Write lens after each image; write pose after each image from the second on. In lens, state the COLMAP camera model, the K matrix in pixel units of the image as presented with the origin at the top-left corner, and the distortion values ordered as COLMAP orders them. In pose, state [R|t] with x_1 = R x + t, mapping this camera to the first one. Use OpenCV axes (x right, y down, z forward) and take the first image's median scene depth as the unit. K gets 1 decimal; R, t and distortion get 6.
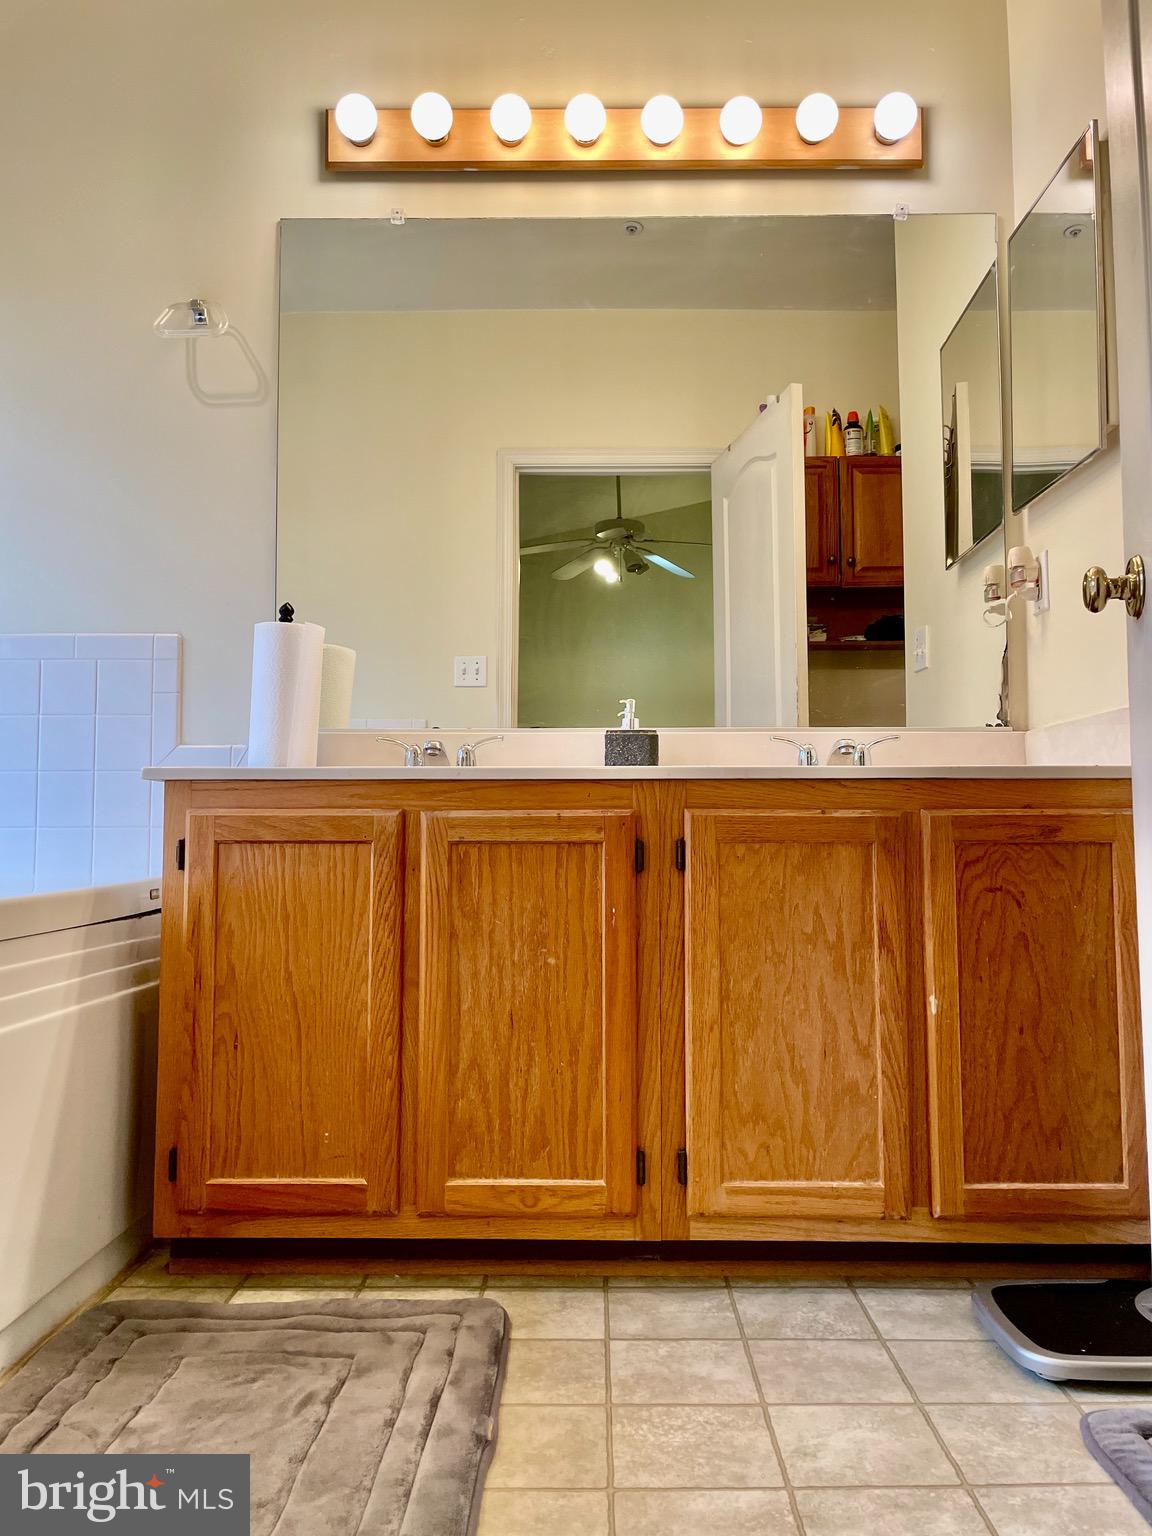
lens RADIAL K [[1158.2, 0, 583.3], [0, 1158.2, 738.1], [0, 0, 1]] dist [0.087694, -0.105144]
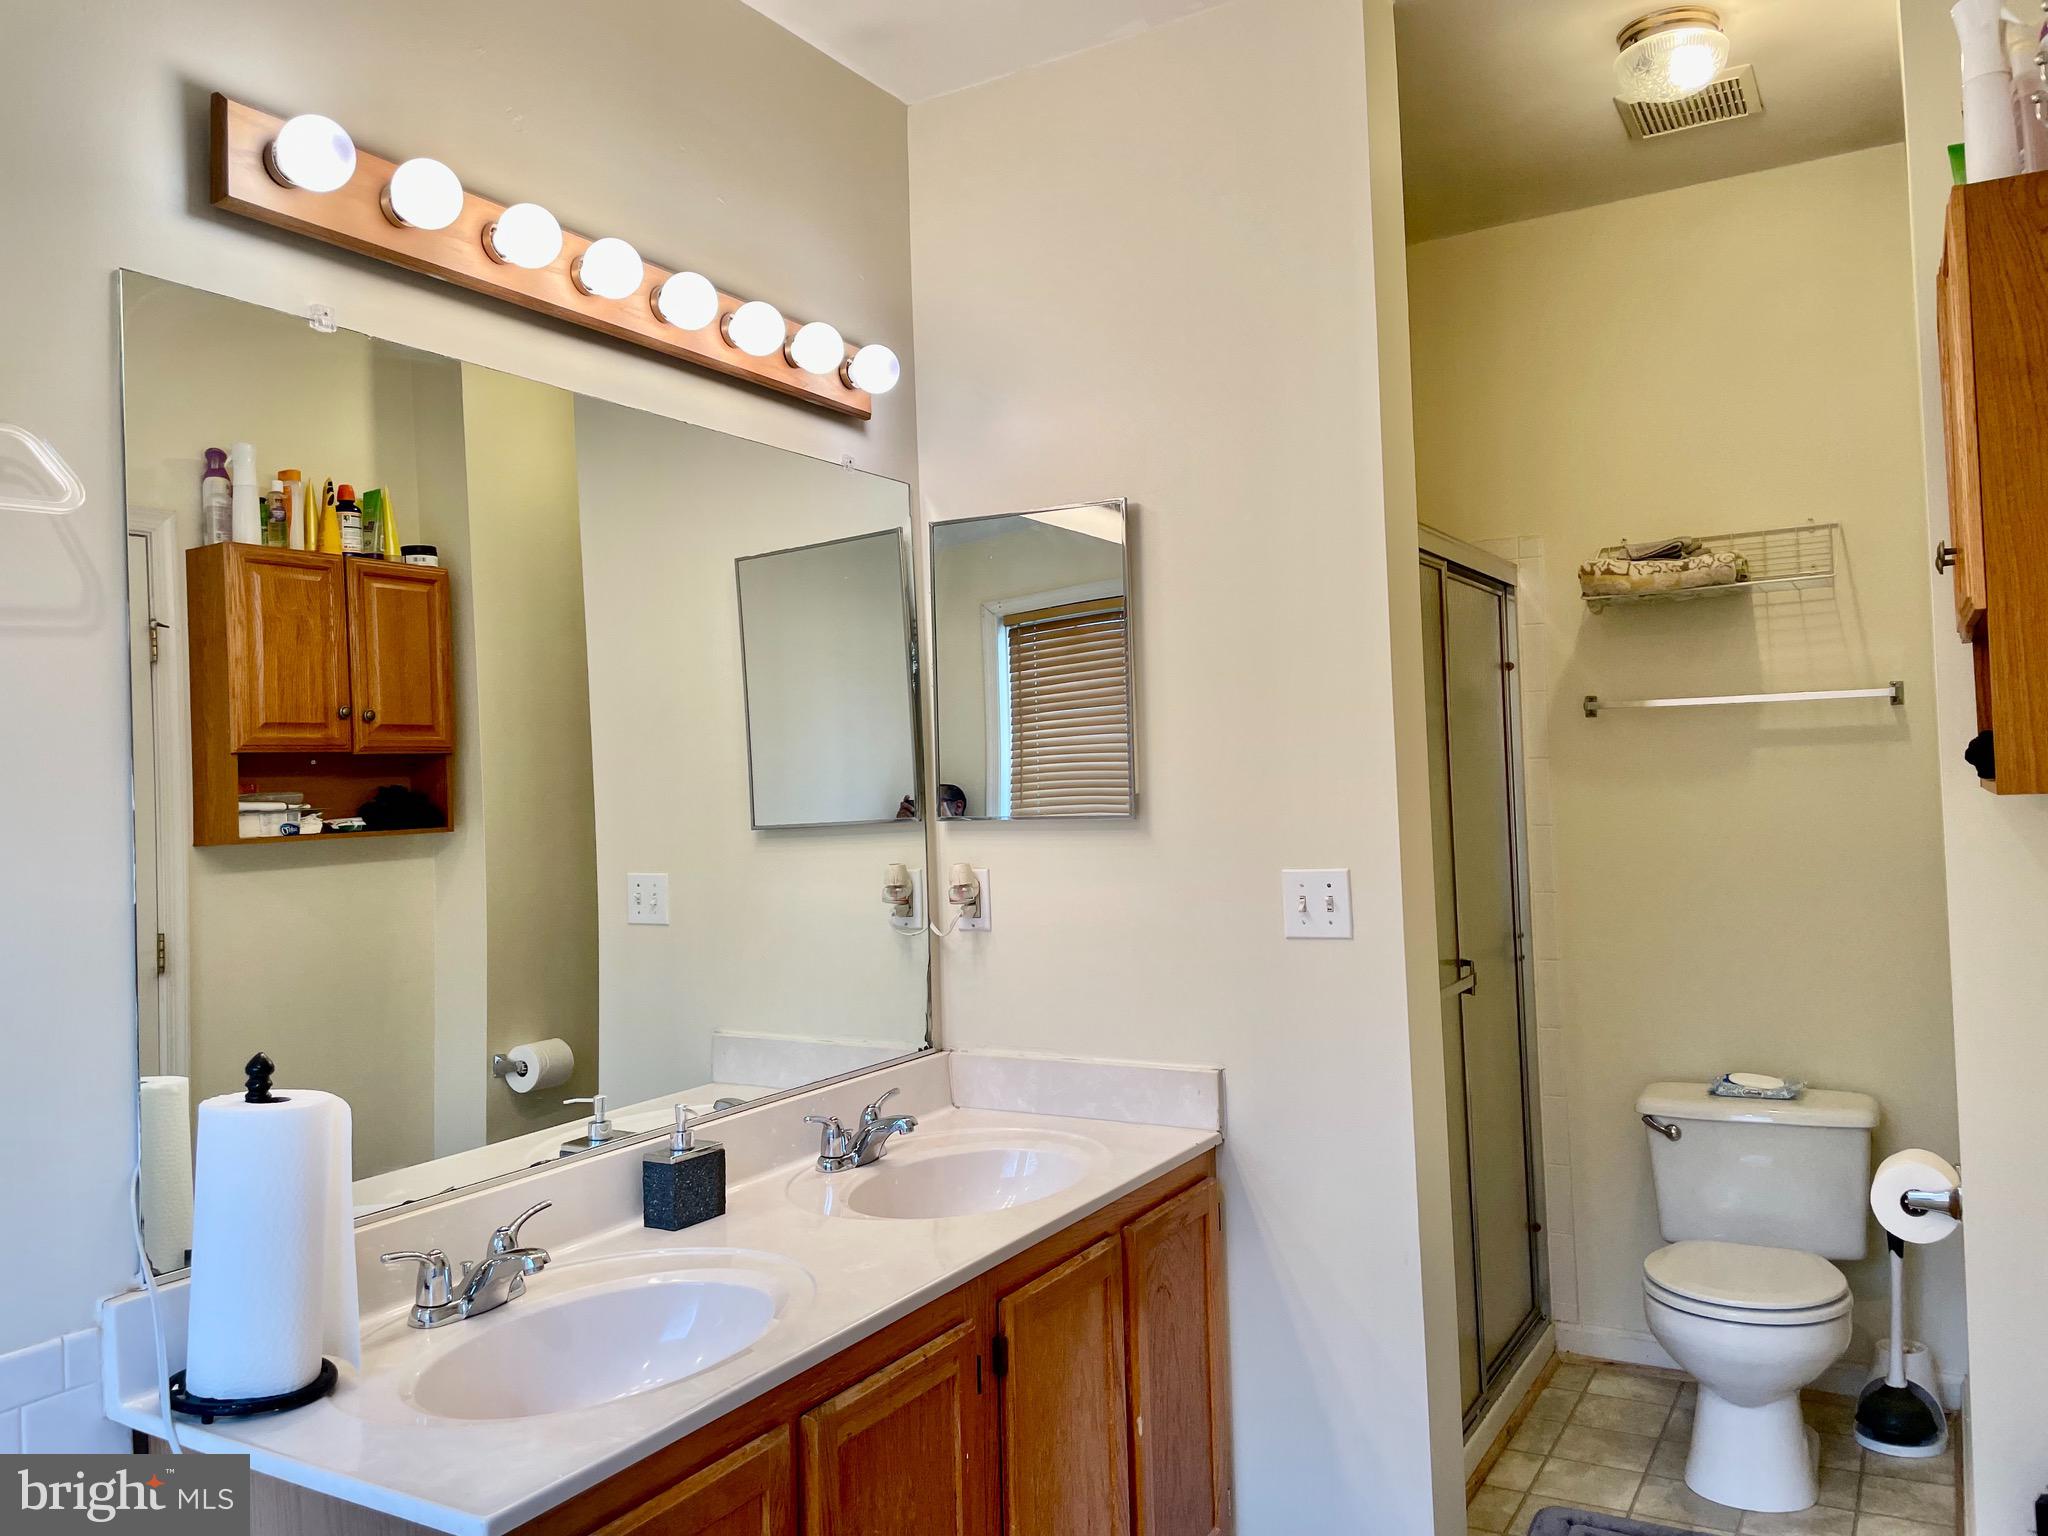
lens RADIAL K [[1544.3, 0, 1034.6], [0, 1544.3, 765.5], [0, 0, 1]] dist [0.087694, -0.105144]
pose [[0.485447, 0.003719, 0.874258, -0.891971], [-0.037317, 0.999168, 0.016471, -0.345222], [-0.873469, -0.040621, 0.485182, 0.448983]]
